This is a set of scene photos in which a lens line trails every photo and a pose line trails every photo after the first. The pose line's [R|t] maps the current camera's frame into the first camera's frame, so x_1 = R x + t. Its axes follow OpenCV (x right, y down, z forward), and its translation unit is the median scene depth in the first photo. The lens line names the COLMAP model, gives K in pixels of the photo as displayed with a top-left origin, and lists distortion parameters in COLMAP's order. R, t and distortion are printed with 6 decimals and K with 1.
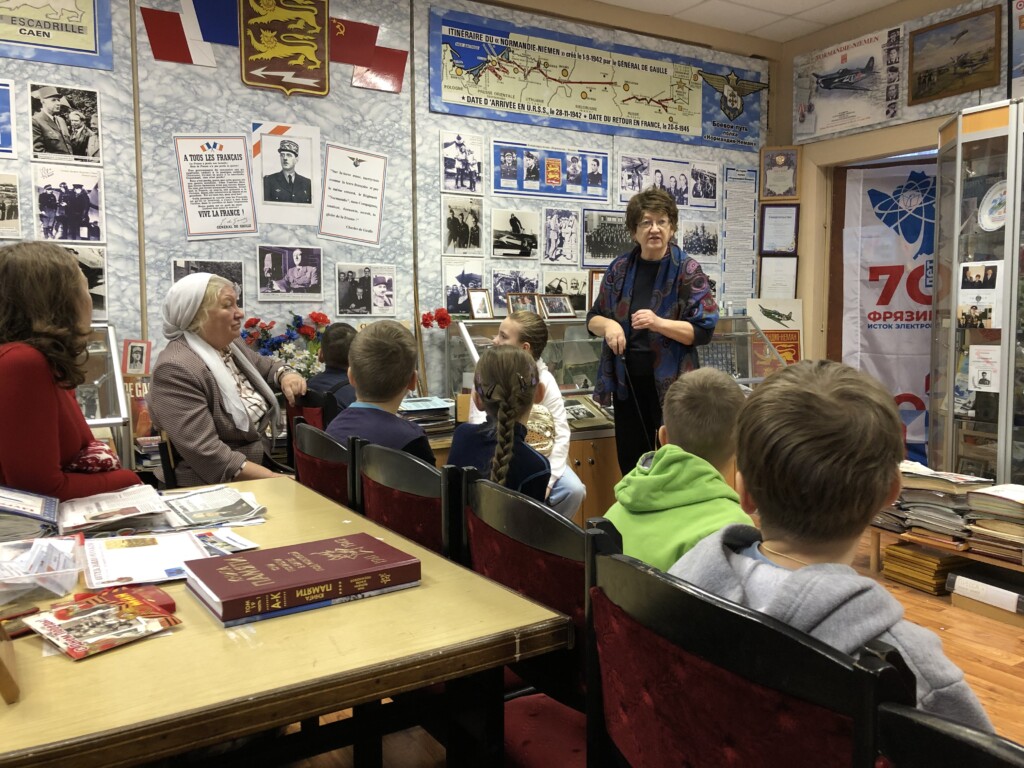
lens RADIAL K [[836.7, 0, 512.7], [0, 836.7, 376.4], [0, 0, 1]] dist [0.031843, -0.025816]
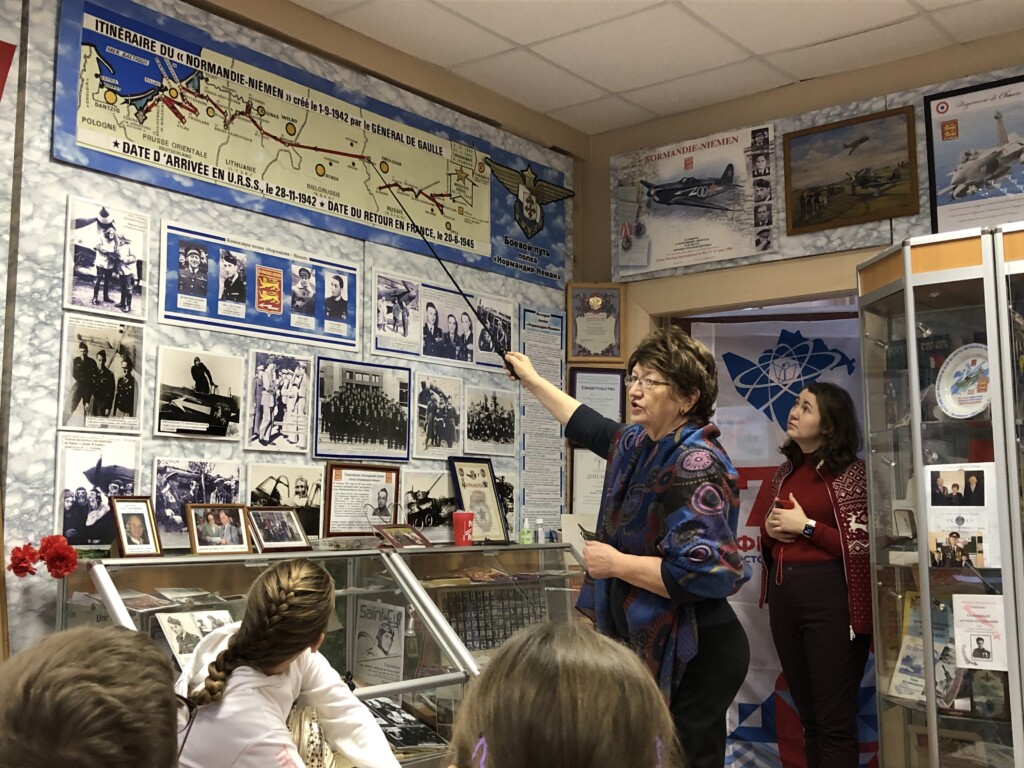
lens RADIAL K [[1199.0, 0, 511.3], [0, 1199.0, 364.6], [0, 0, 1]] dist [0.066267, 0.000000]
pose [[0.934615, 0.048189, 0.352381, -0.081715], [0.026926, 0.978348, -0.205207, -0.022873], [-0.354640, 0.201278, 0.913082, 0.205852]]
